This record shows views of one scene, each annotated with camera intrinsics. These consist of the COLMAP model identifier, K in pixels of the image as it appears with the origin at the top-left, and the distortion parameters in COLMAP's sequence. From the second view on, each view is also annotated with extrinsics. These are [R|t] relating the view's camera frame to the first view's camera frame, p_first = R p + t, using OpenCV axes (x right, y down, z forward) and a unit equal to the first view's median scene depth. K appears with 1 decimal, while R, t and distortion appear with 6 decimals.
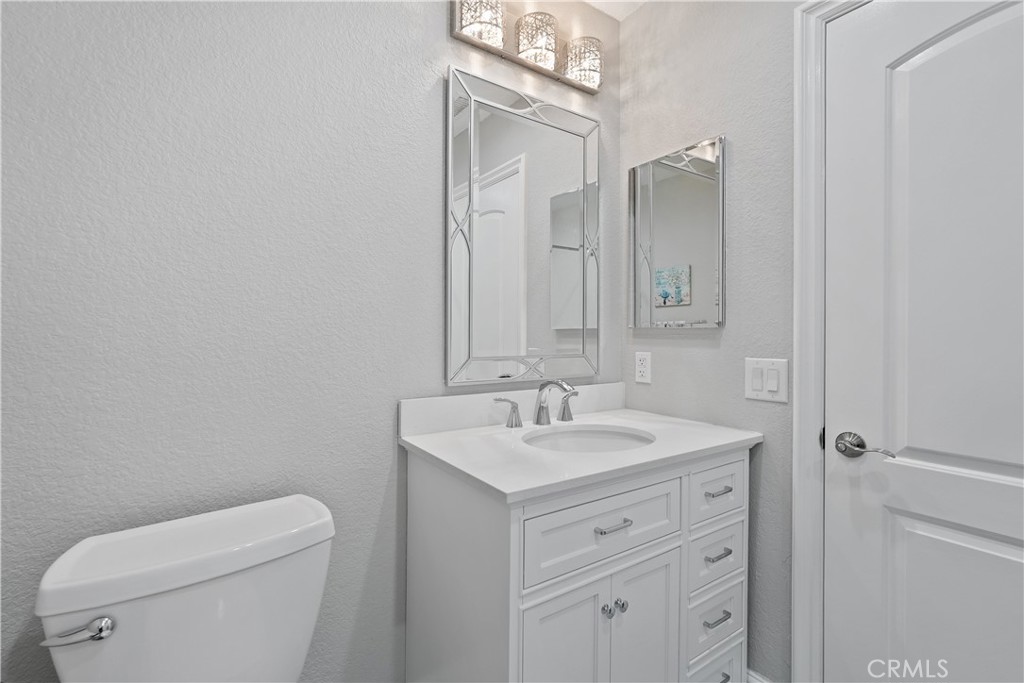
lens RADIAL K [[458.6, 0, 509.7], [0, 458.6, 336.1], [0, 0, 1]] dist [-0.007095, 0.006560]
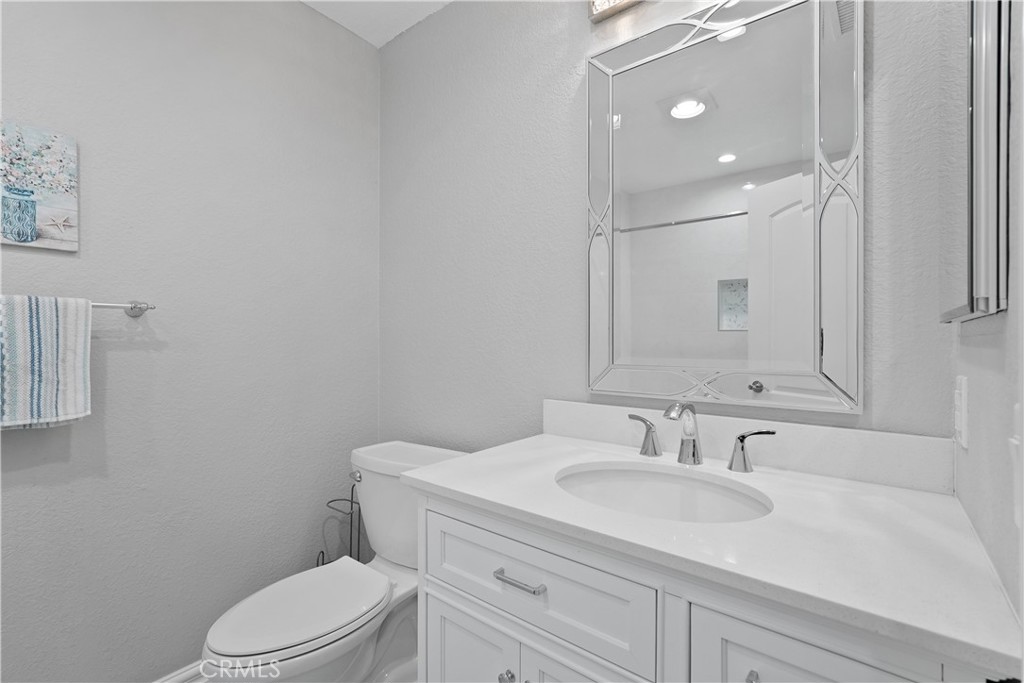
lens RADIAL K [[458.6, 0, 518.5], [0, 458.6, 340.0], [0, 0, 1]] dist [-0.007095, 0.006560]
pose [[0.302572, -0.002066, -0.953124, 0.726845], [-0.002357, 0.999993, -0.002916, 0.002589], [0.953123, 0.003129, 0.302565, 0.565157]]
